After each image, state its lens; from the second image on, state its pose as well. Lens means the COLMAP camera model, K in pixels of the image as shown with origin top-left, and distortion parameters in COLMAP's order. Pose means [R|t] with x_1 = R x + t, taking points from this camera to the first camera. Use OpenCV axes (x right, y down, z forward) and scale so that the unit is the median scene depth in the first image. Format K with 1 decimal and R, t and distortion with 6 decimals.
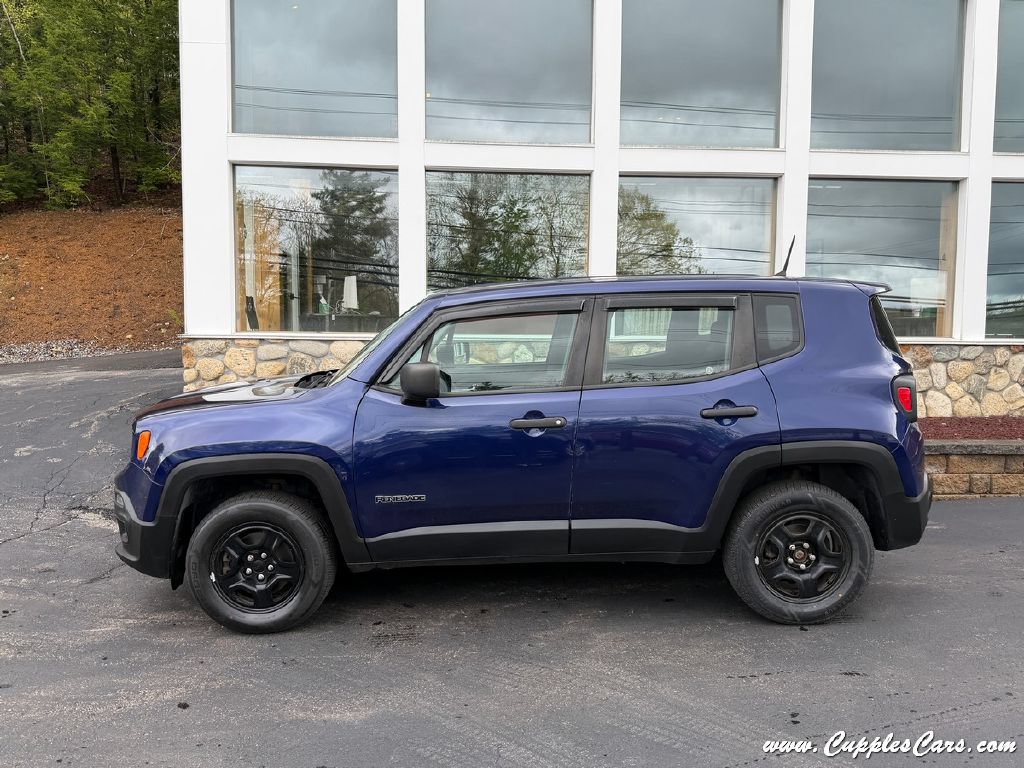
lens RADIAL K [[778.1, 0, 513.2], [0, 778.1, 376.7], [0, 0, 1]] dist [0.022594, -0.018901]
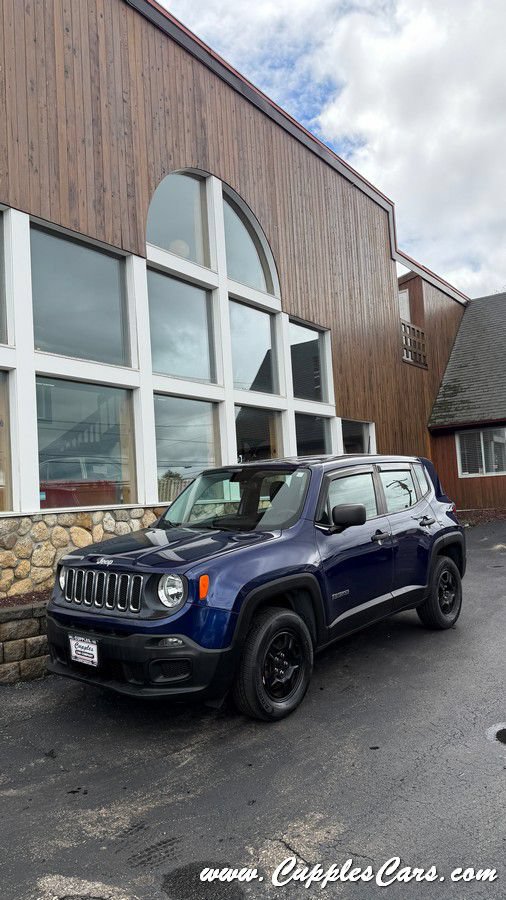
lens RADIAL K [[609.2, 0, 249.5], [0, 609.2, 445.7], [0, 0, 1]] dist [-0.005000, -0.012907]
pose [[0.659534, 0.020148, 0.751405, -1.145763], [0.108057, 0.986716, -0.121303, -0.006925], [-0.743867, 0.161198, 0.648596, 0.301708]]
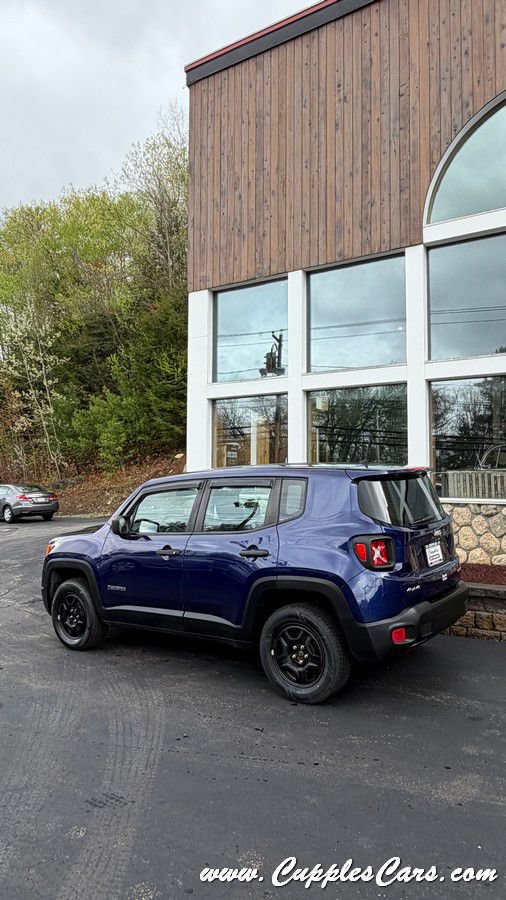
lens RADIAL K [[609.2, 0, 250.4], [0, 609.2, 427.5], [0, 0, 1]] dist [-0.005000, -0.012907]
pose [[0.790360, -0.064194, -0.609270, 1.031057], [-0.032792, 0.988637, -0.146703, -0.024648], [0.611764, 0.135927, 0.779274, -0.019725]]
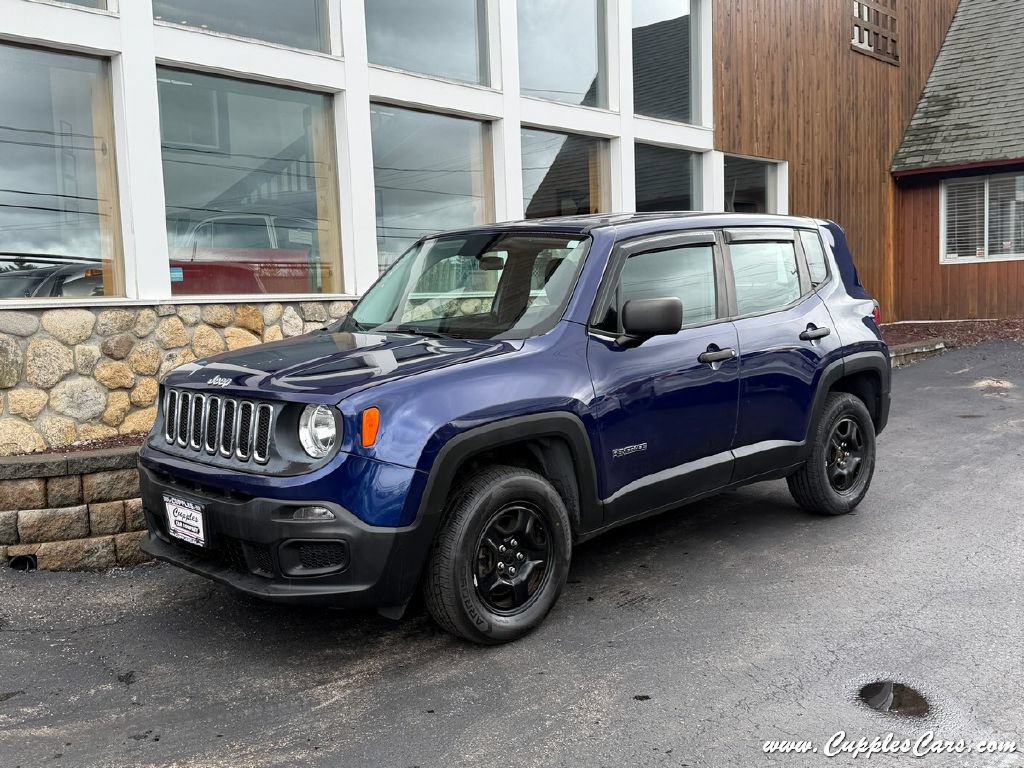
lens RADIAL K [[1004.7, 0, 513.3], [0, 1004.7, 381.4], [0, 0, 1]] dist [0.042970, 0.000000]
pose [[0.726972, -0.087667, 0.681048, -1.010810], [0.080683, 0.995852, 0.042066, 0.017072], [-0.681911, 0.024368, 0.731029, 0.230286]]
